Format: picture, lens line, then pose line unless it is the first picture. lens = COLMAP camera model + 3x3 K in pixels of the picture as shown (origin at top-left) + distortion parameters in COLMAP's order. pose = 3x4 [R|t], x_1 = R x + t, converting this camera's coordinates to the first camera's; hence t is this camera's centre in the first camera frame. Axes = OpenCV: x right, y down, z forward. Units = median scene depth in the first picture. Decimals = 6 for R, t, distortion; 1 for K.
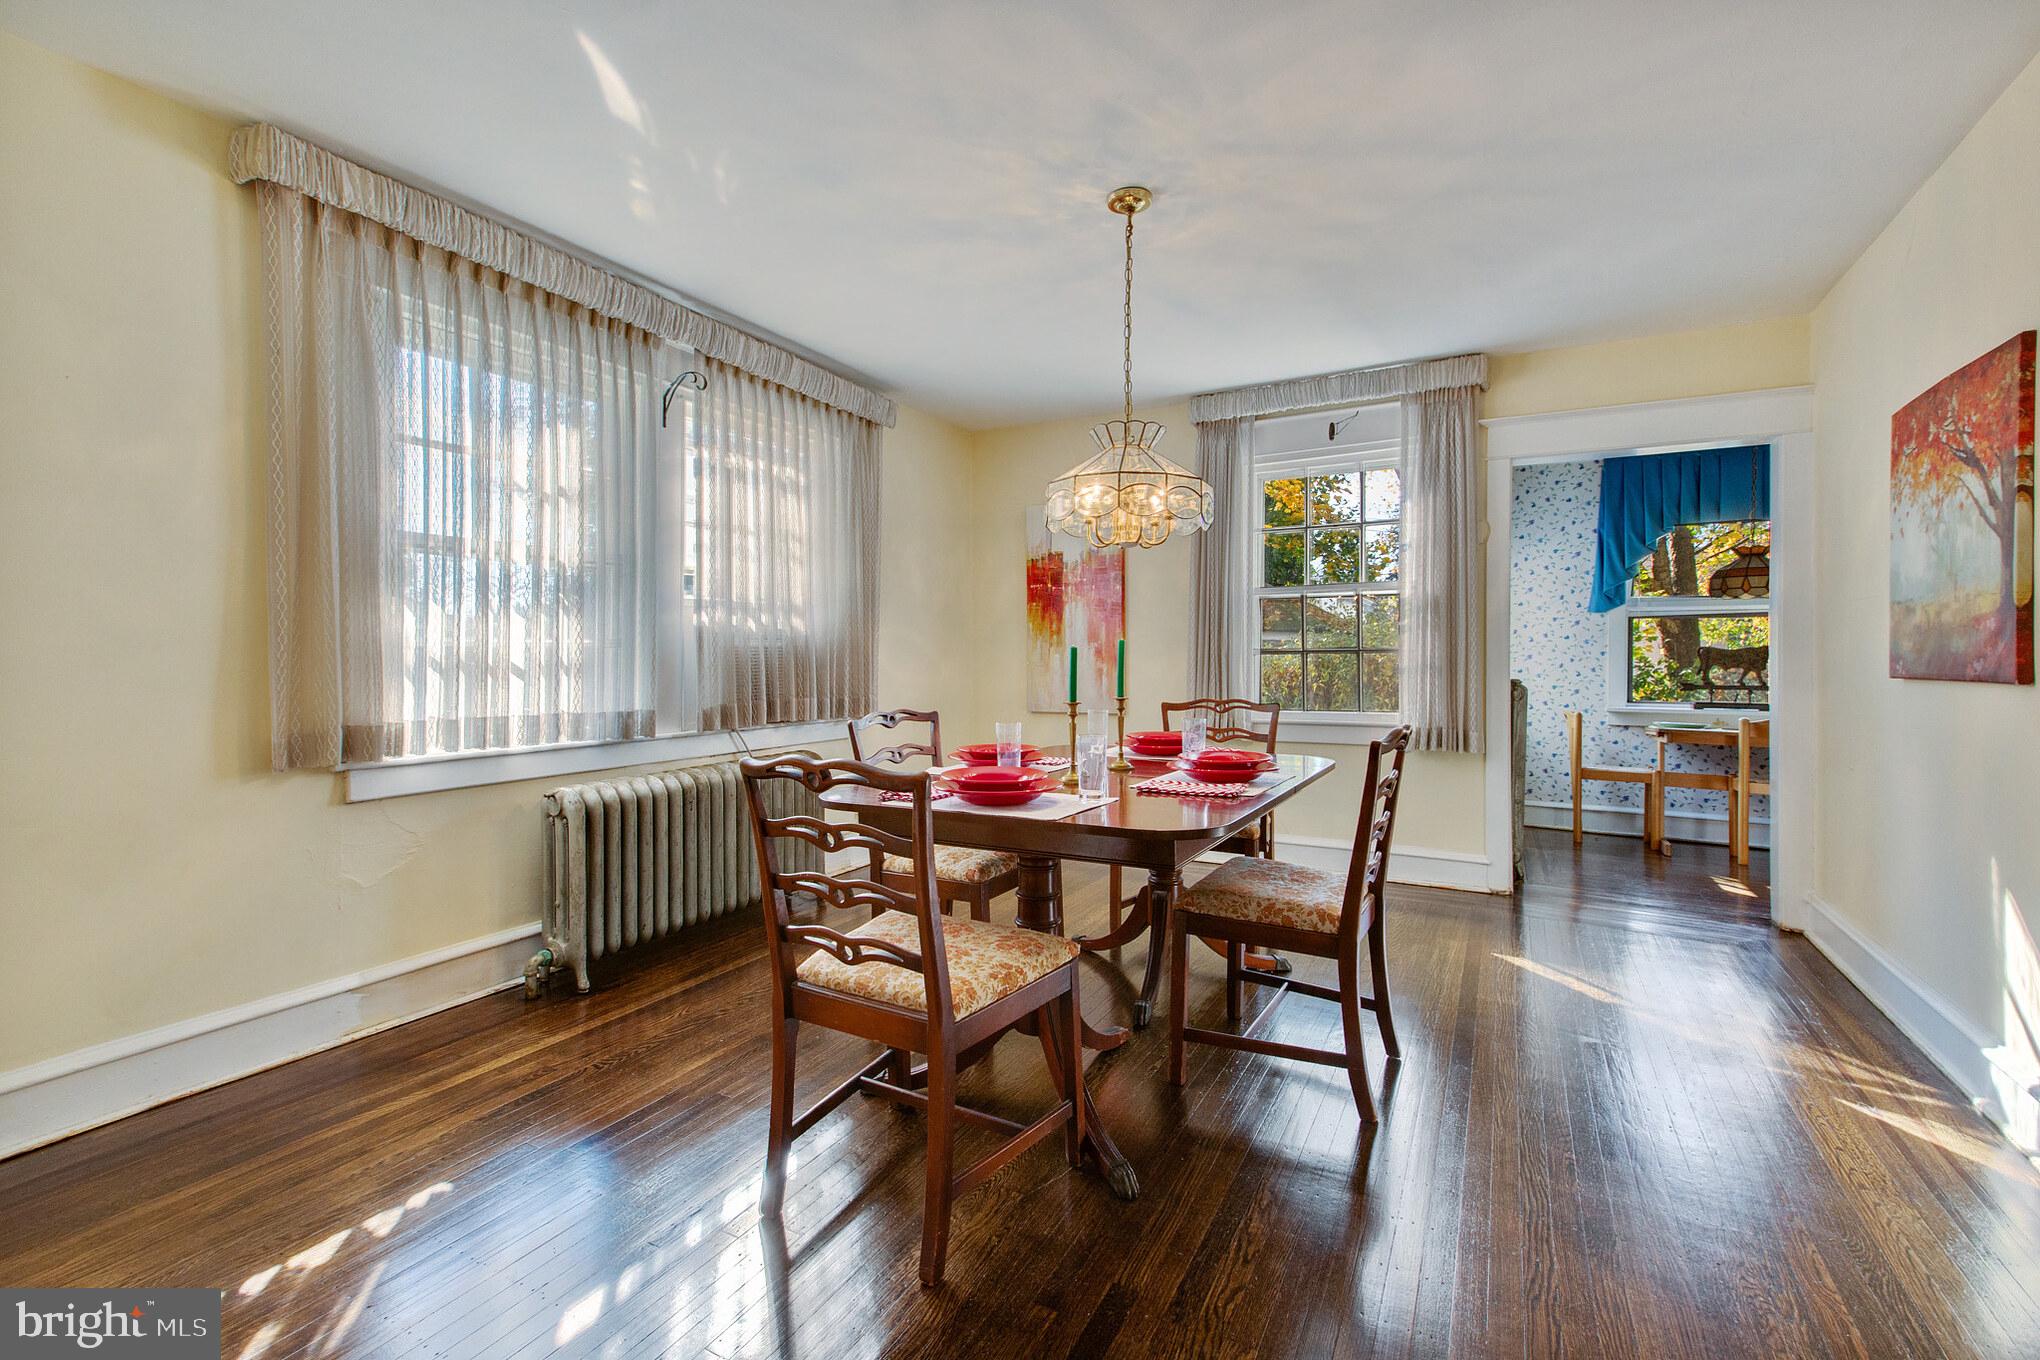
lens RADIAL K [[917.1, 0, 990.8], [0, 917.1, 662.3], [0, 0, 1]] dist [0.021115, 0.000760]
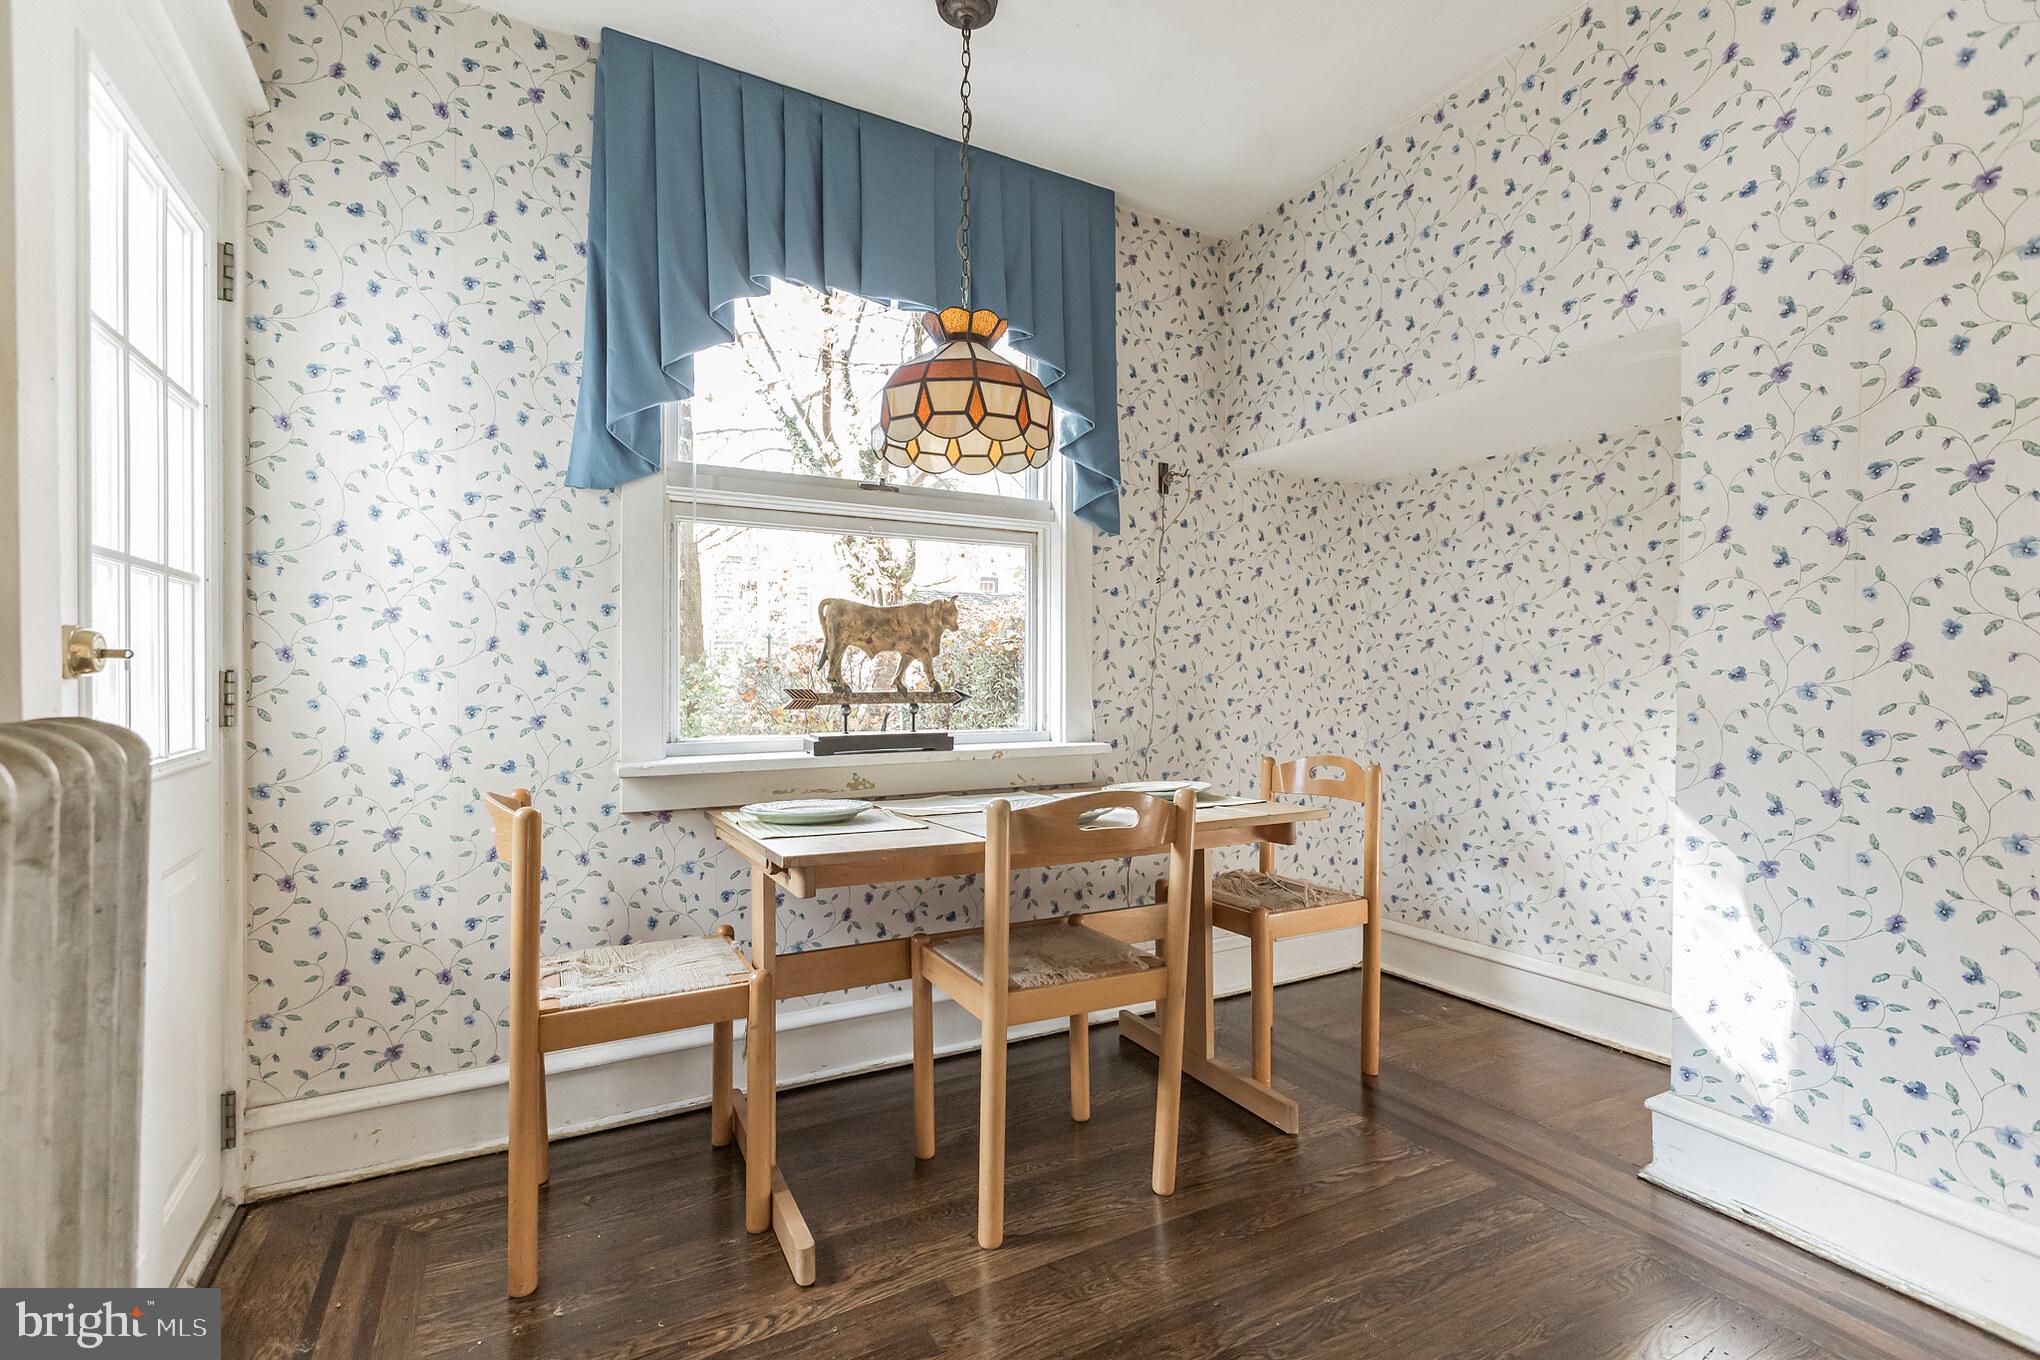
lens RADIAL K [[917.1, 0, 1006.1], [0, 917.1, 669.9], [0, 0, 1]] dist [0.021115, 0.000760]
pose [[0.545501, -0.009200, 0.838060, 0.457776], [0.001596, 0.999949, 0.009938, 0.010054], [-0.838109, -0.004084, 0.545488, 0.693226]]
